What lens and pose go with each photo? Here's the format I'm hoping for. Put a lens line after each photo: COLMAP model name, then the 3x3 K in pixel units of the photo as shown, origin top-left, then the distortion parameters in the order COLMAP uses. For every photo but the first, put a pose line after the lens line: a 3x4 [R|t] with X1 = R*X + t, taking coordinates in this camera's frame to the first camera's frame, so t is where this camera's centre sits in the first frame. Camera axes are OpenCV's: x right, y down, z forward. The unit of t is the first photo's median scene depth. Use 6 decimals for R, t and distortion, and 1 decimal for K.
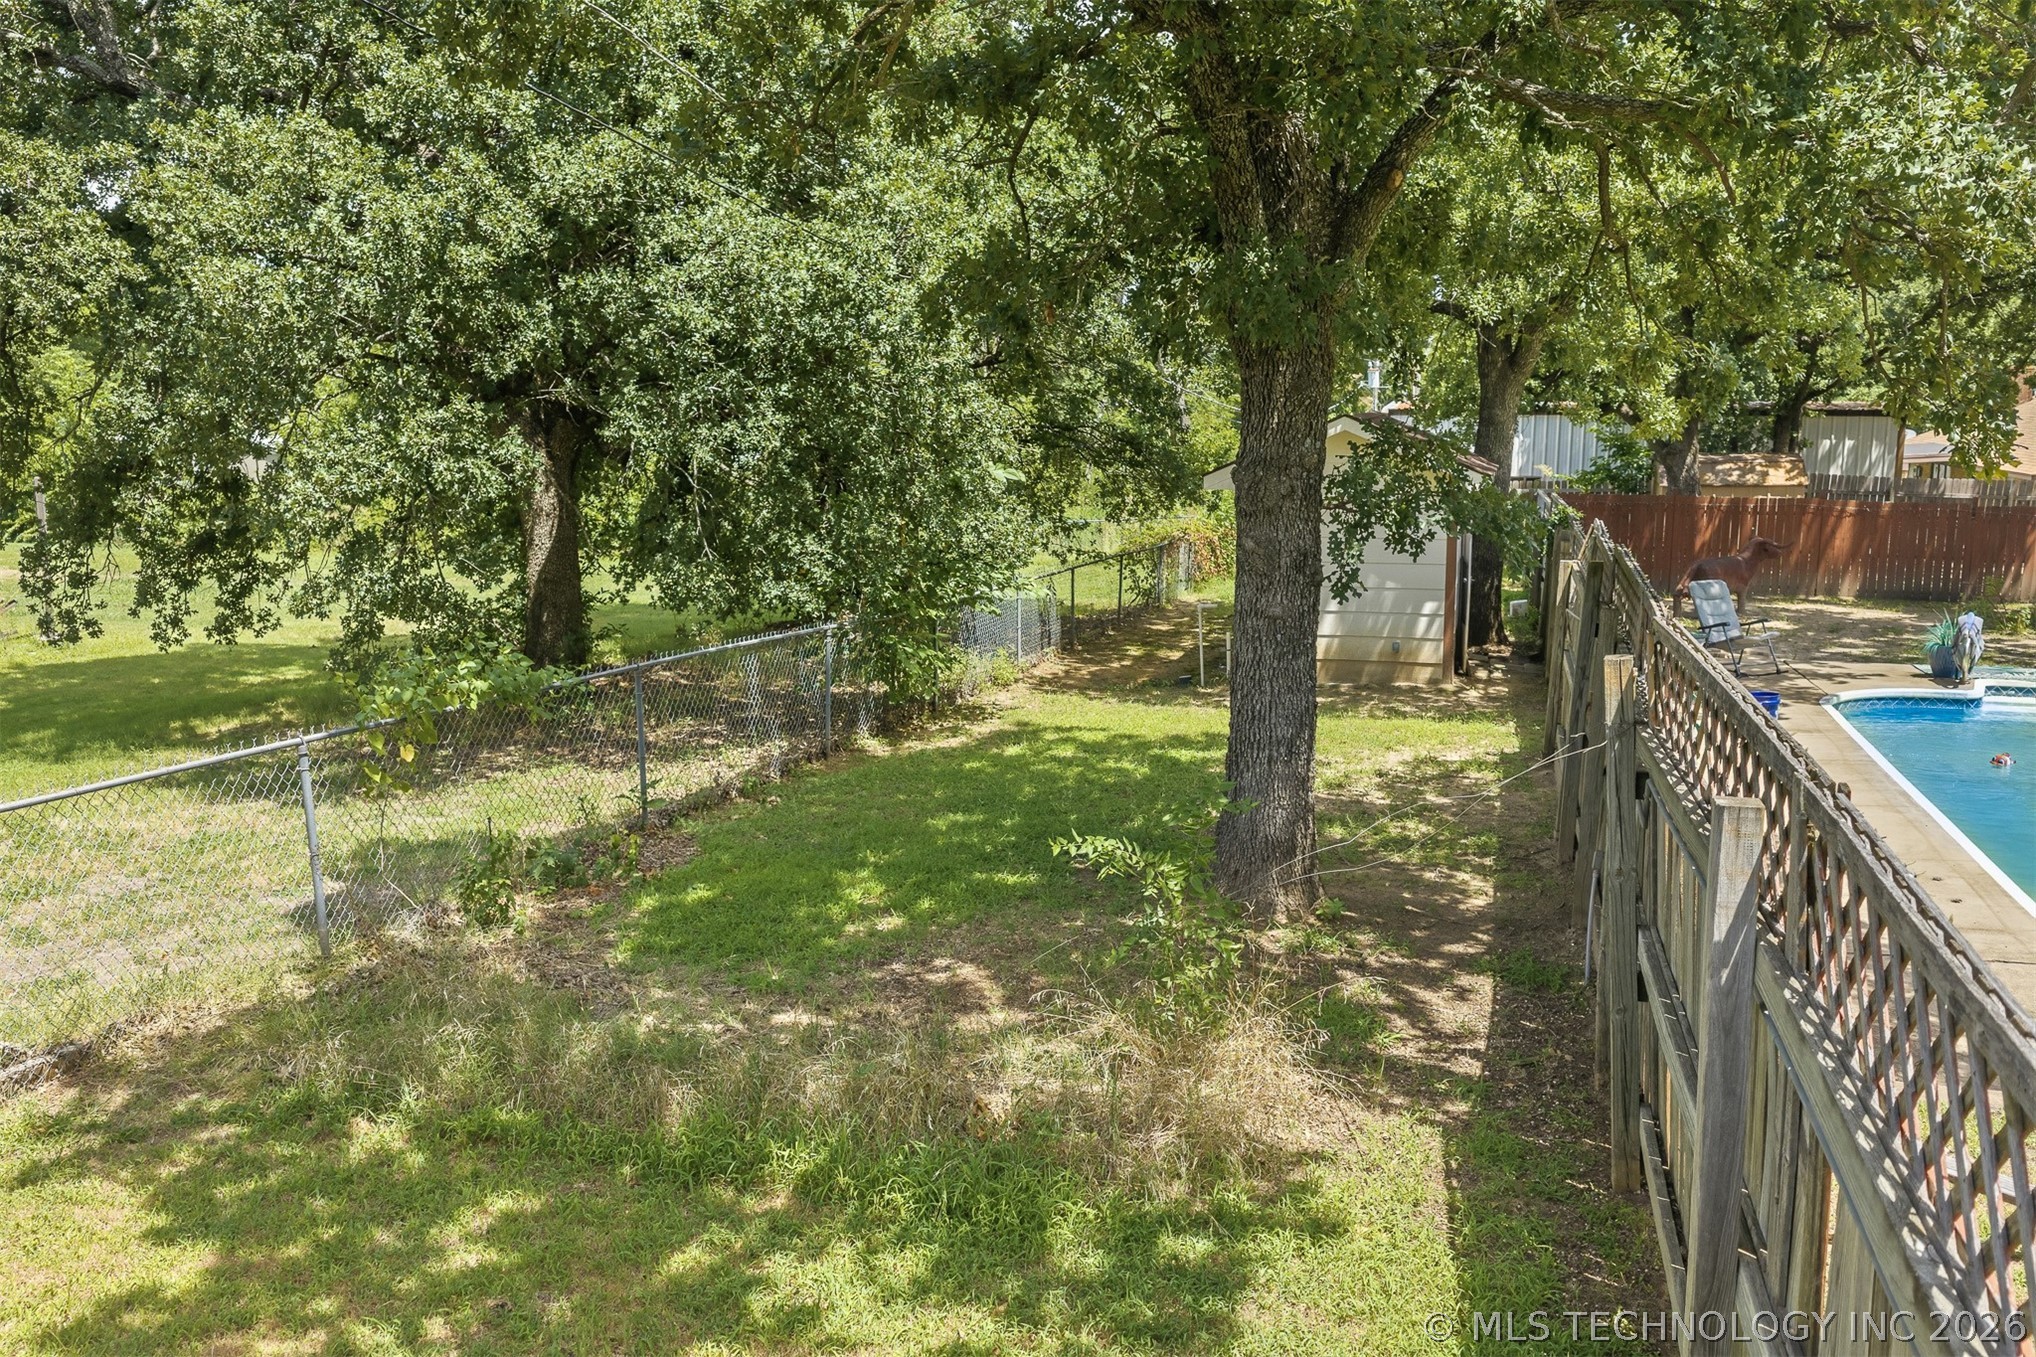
lens RADIAL K [[1729.9, 0, 1020.1], [0, 1729.9, 707.2], [0, 0, 1]] dist [-0.058960, 0.061244]
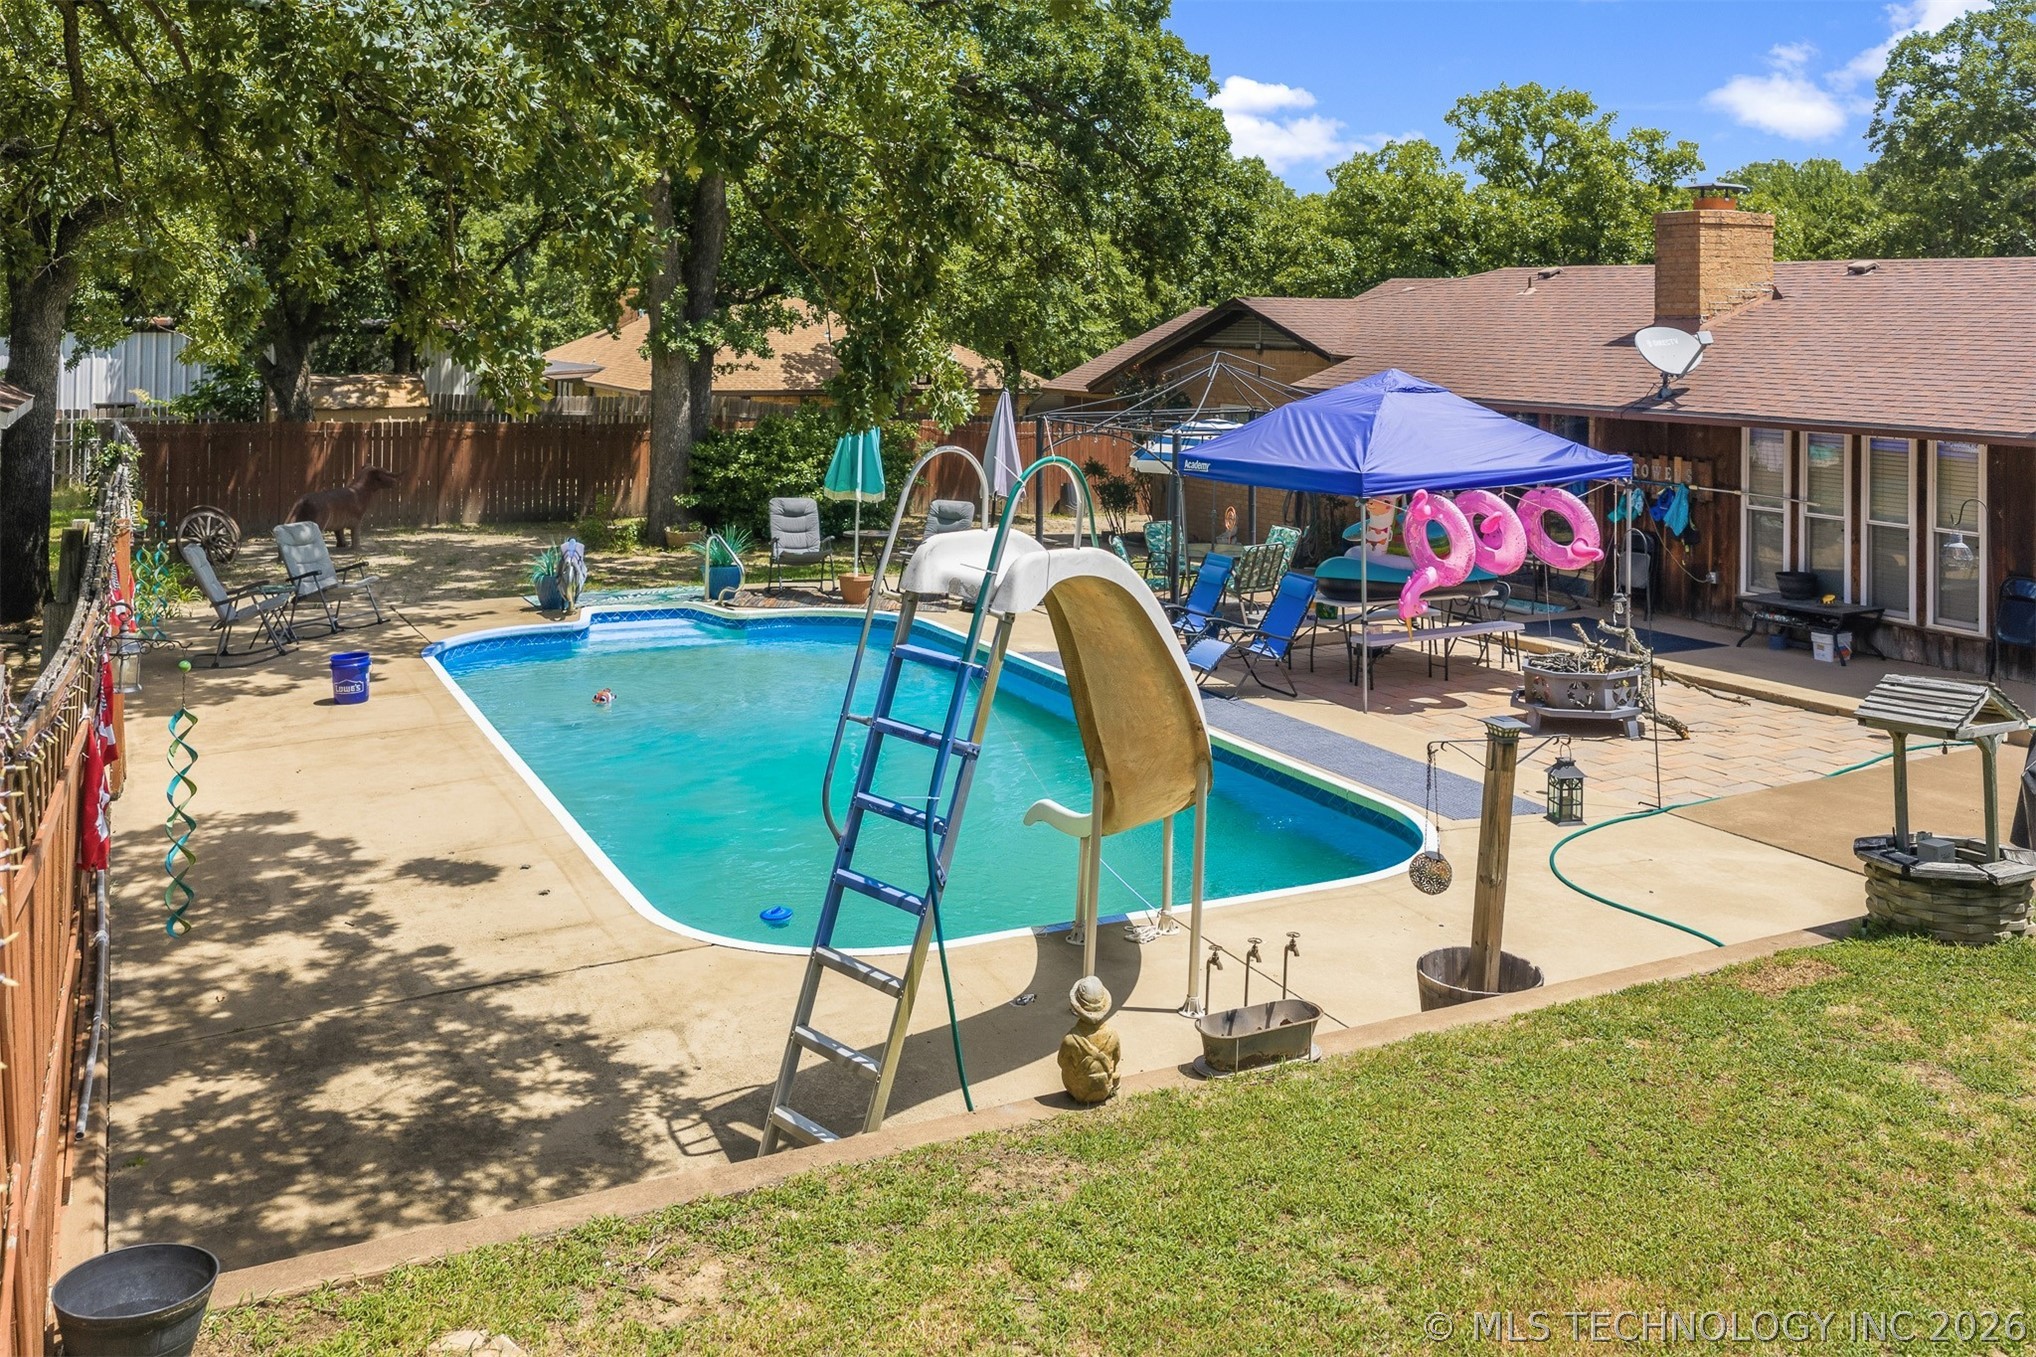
lens RADIAL K [[1705.2, 0, 1018.0], [0, 1705.2, 678.5], [0, 0, 1]] dist [-0.008001, -0.012250]
pose [[0.740896, -0.123443, 0.660178, 0.080227], [0.101973, 0.992244, 0.071093, -0.017401], [-0.663833, 0.014648, 0.747737, 0.087496]]
